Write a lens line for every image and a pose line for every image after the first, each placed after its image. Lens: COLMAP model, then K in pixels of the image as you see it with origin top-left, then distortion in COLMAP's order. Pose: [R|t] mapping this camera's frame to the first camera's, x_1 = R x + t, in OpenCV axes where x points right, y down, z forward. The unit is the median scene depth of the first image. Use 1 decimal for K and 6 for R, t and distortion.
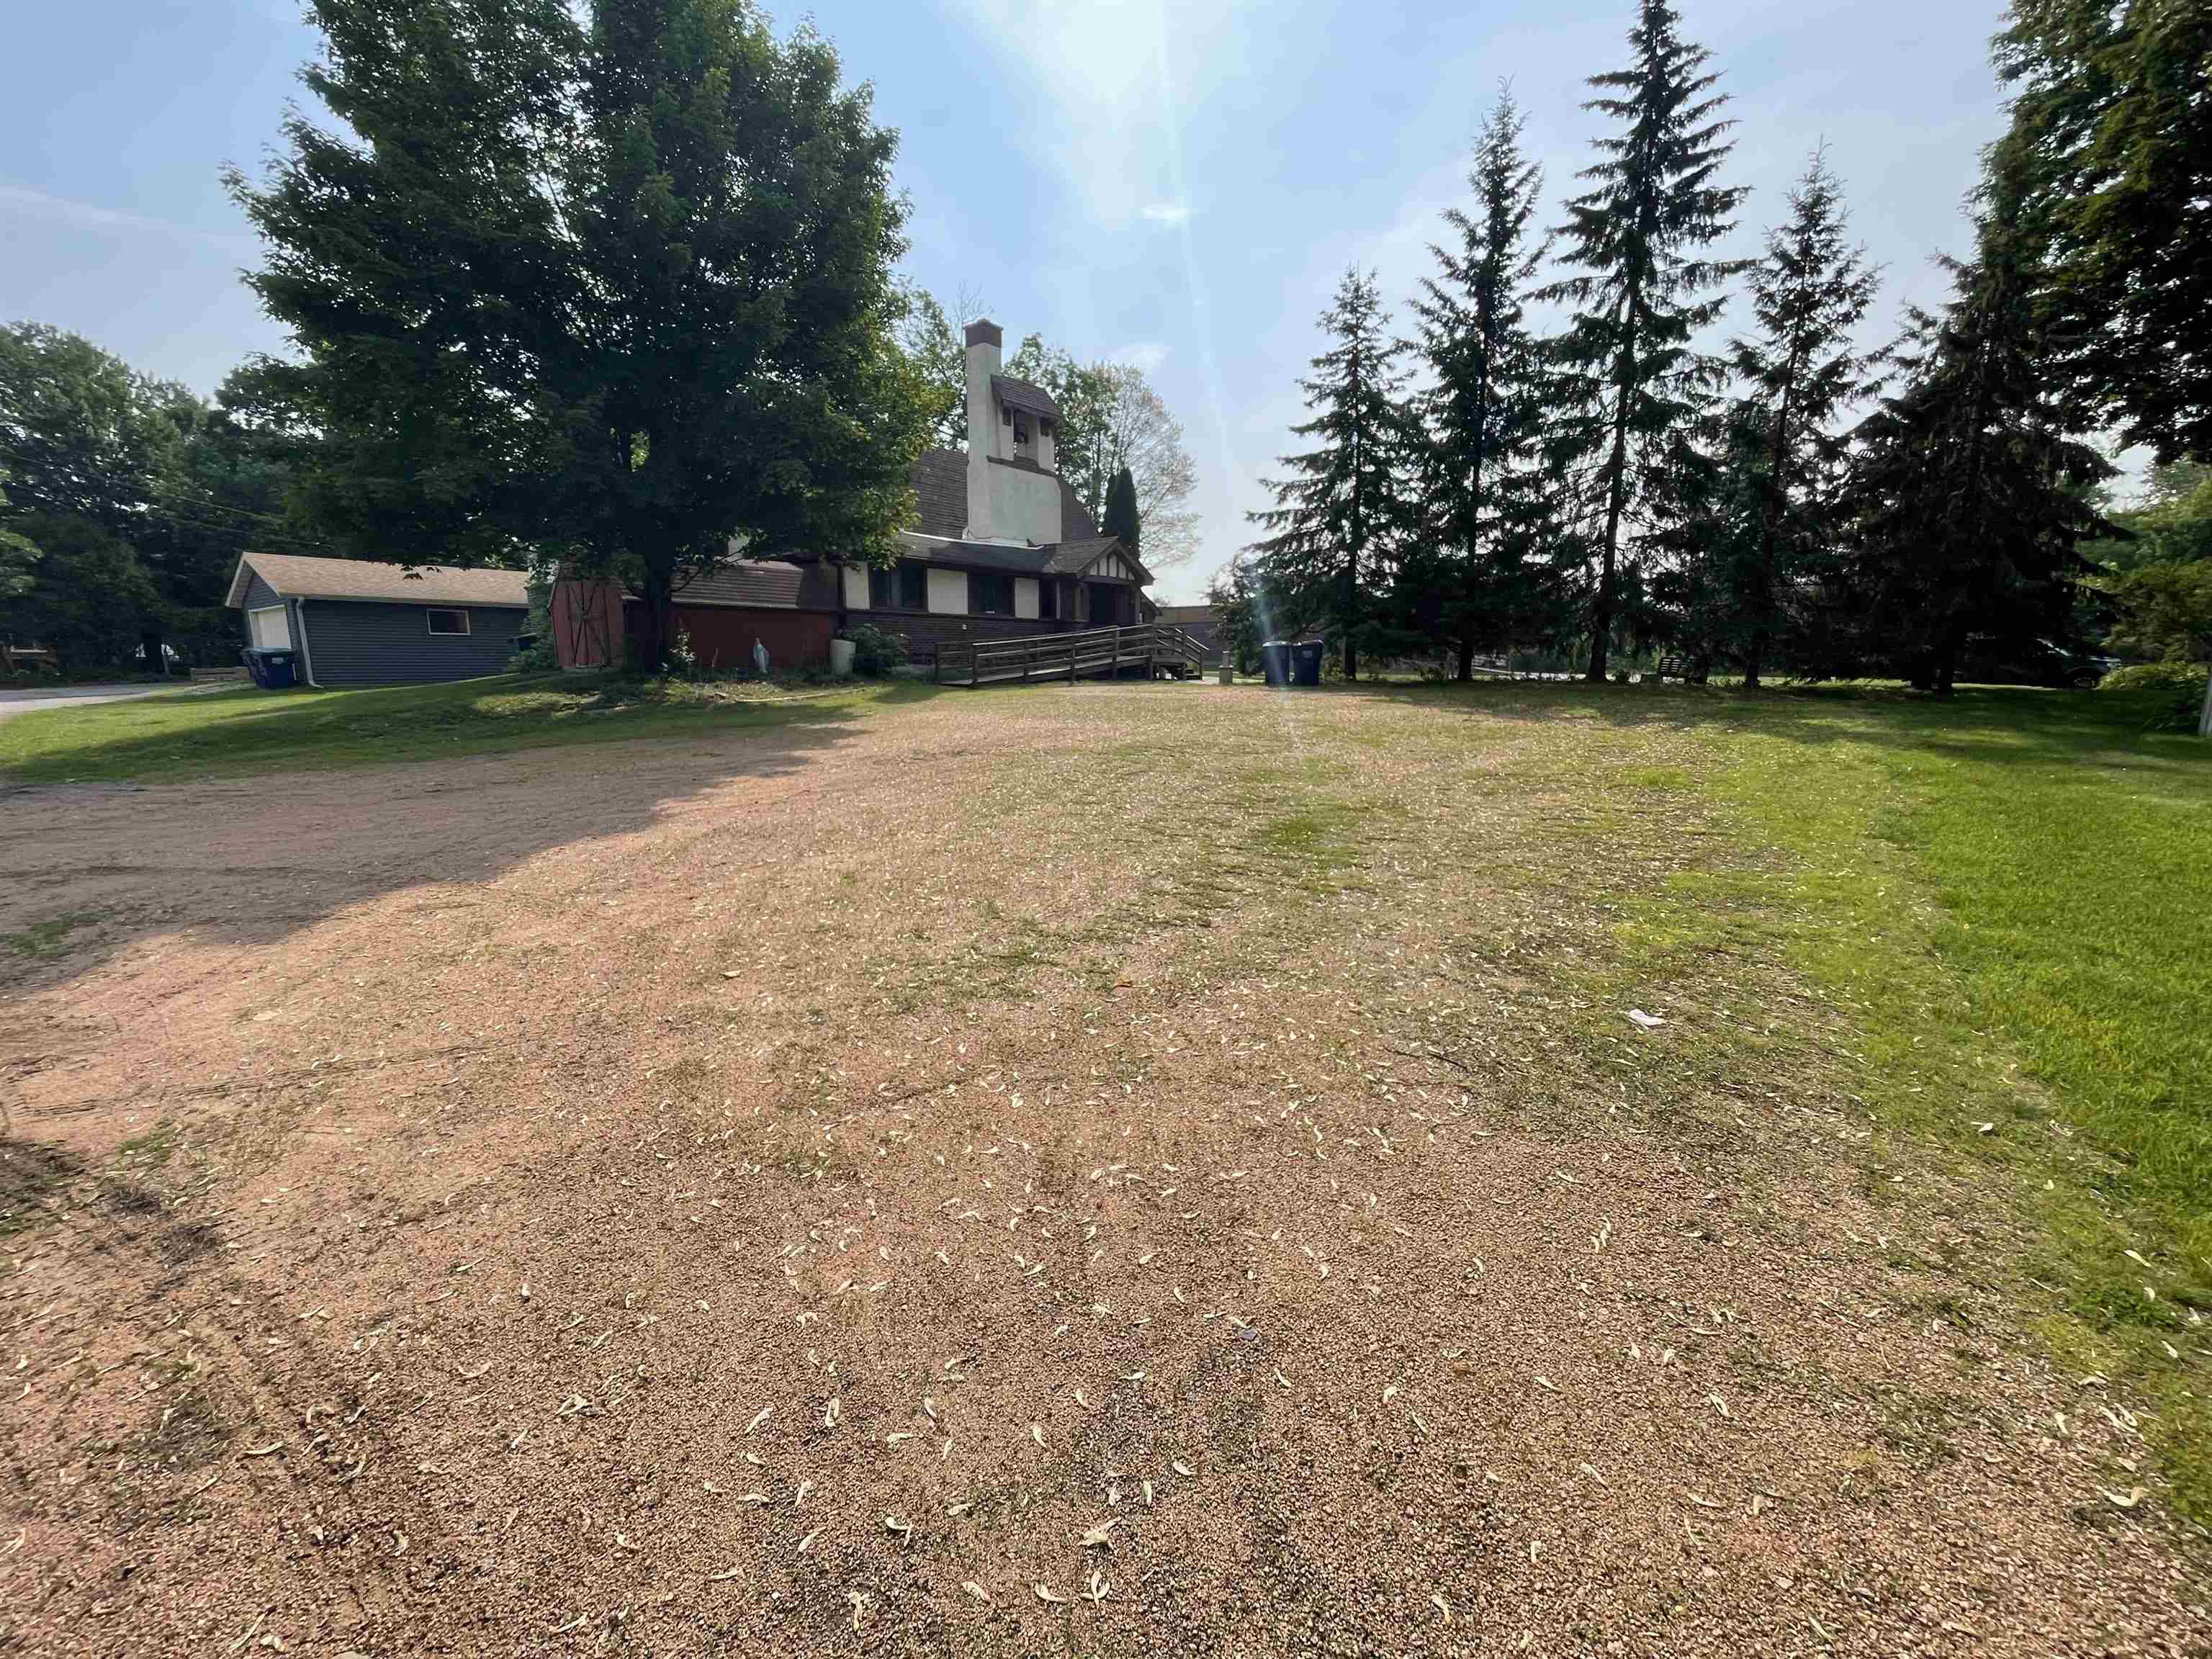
lens RADIAL K [[893.4, 0, 1108.2], [0, 893.4, 819.7], [0, 0, 1]] dist [0.000974, 0.000288]
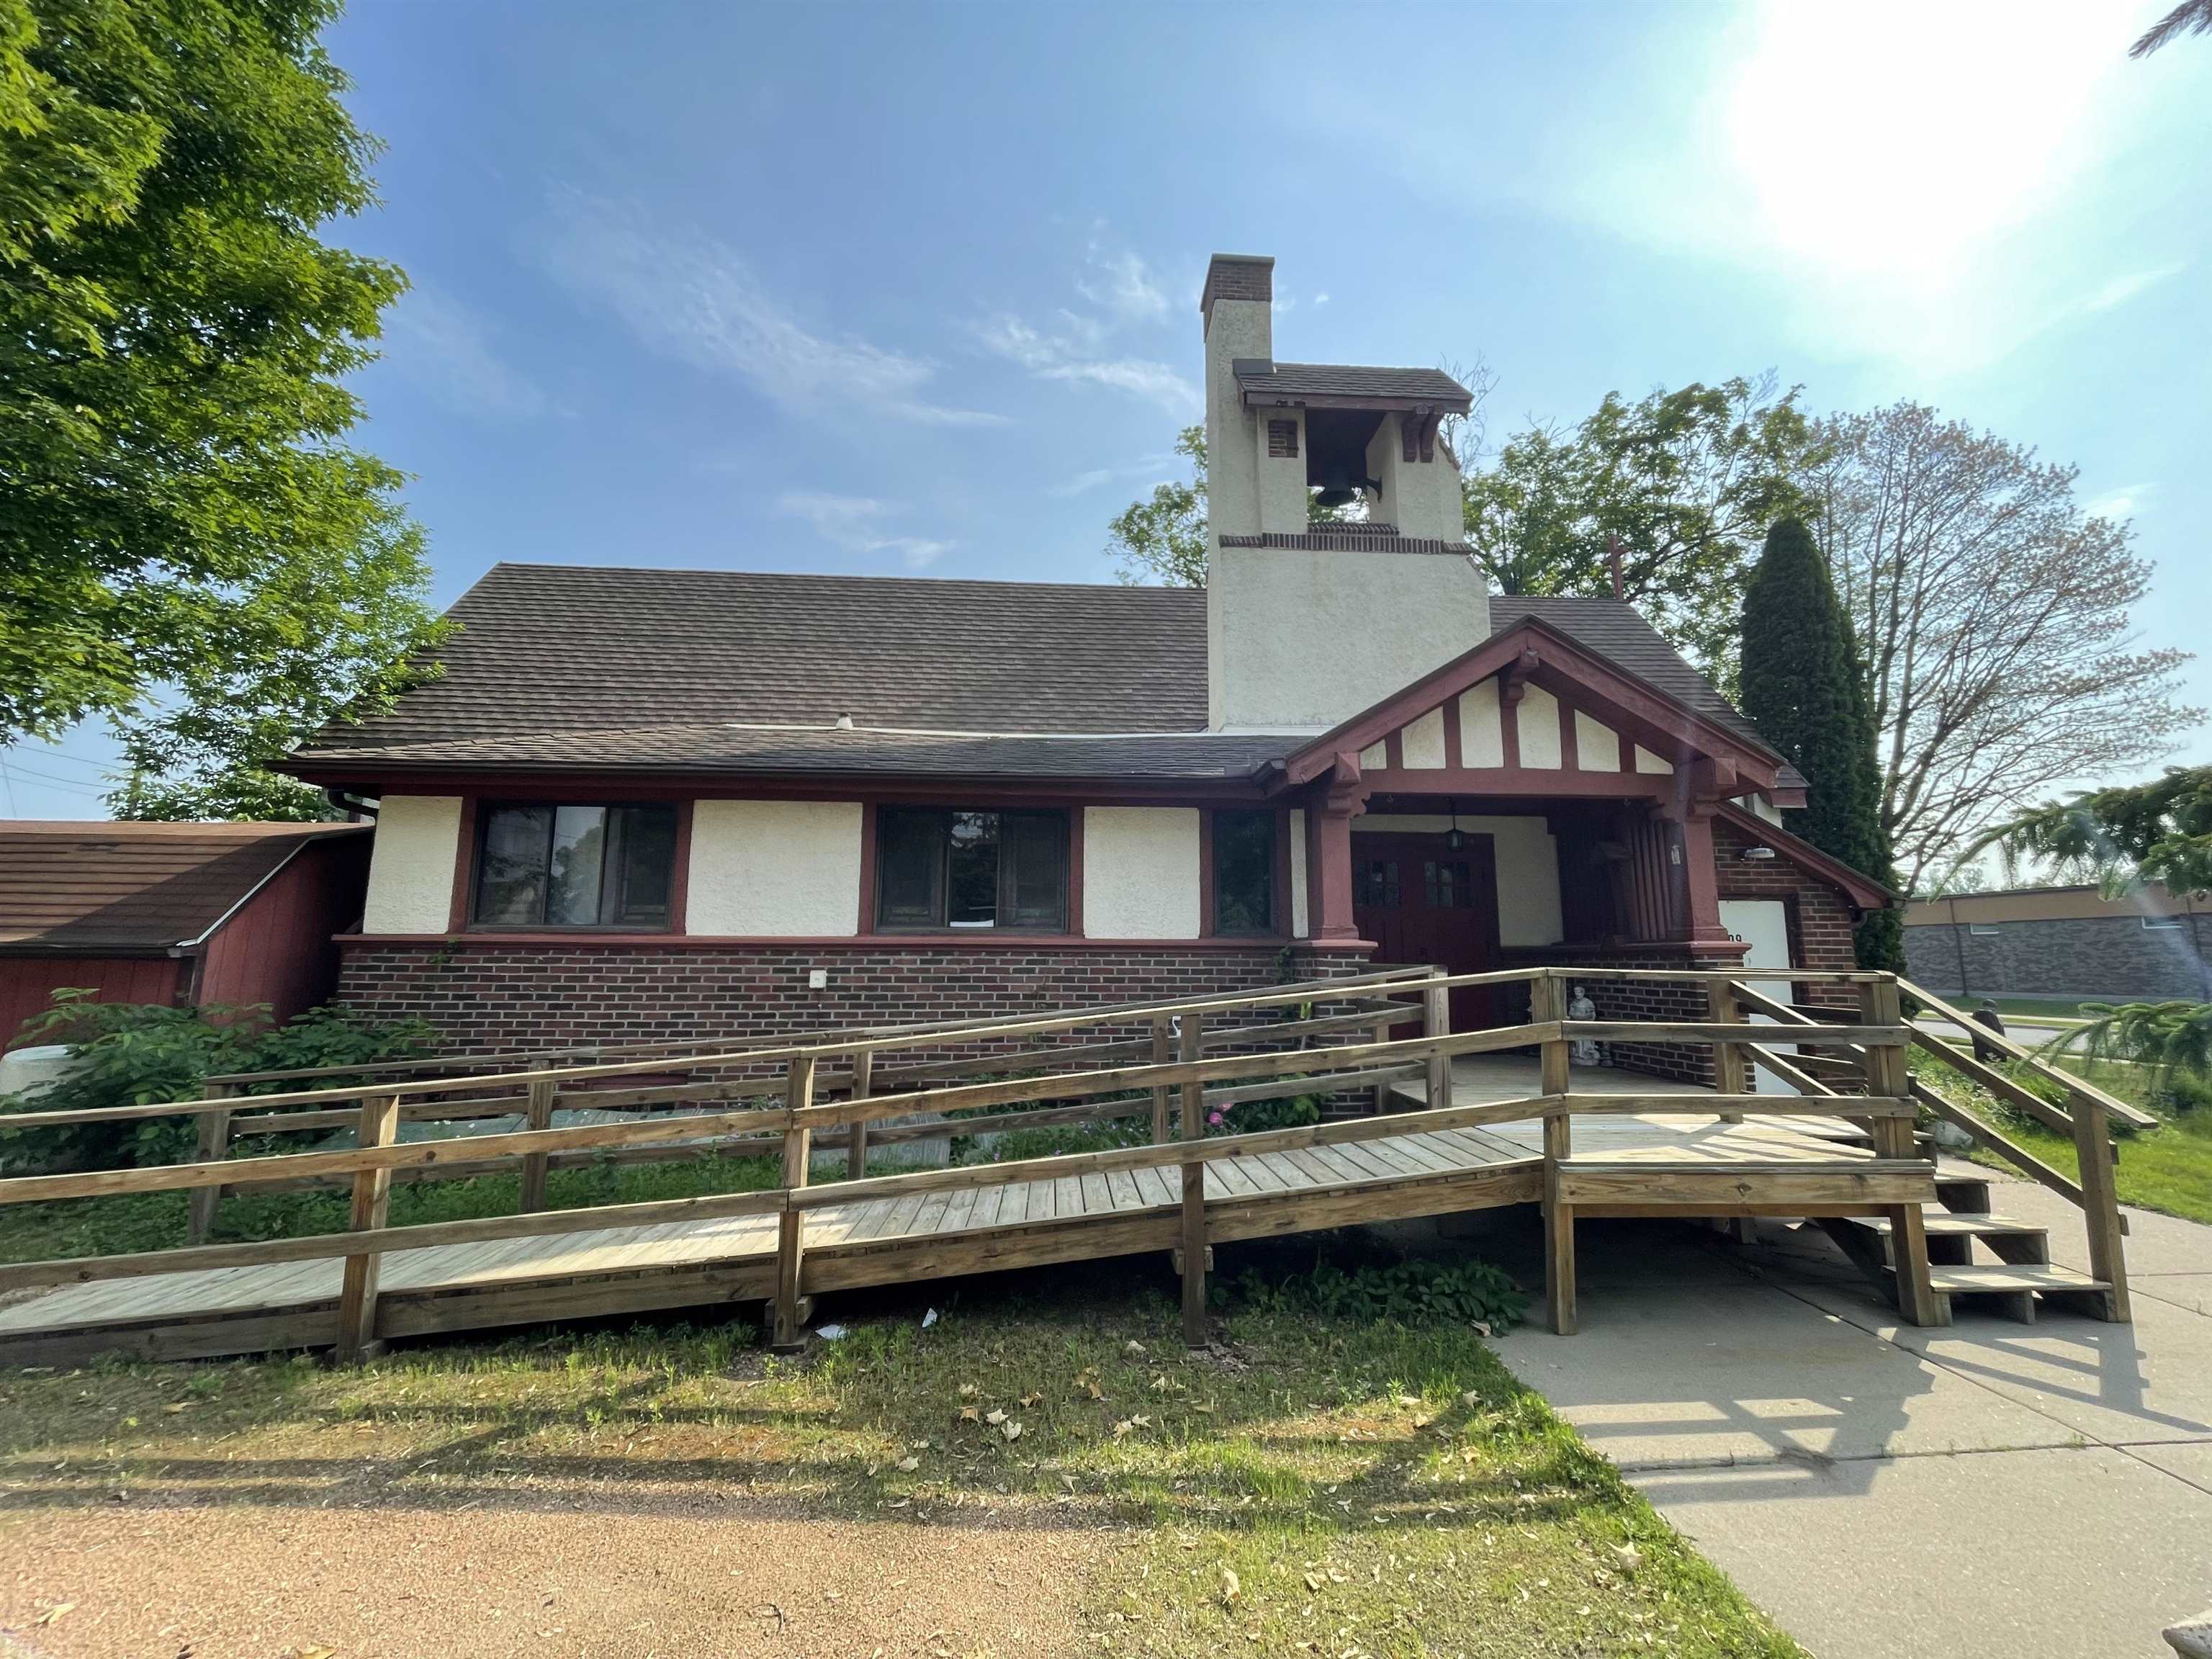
lens RADIAL K [[893.4, 0, 1108.2], [0, 893.4, 819.7], [0, 0, 1]] dist [0.000974, 0.000288]
pose [[0.672629, -0.109746, -0.731797, 0.106148], [-0.150595, 0.947943, -0.280580, -0.165595], [0.724494, 0.298931, 0.621087, 0.743692]]
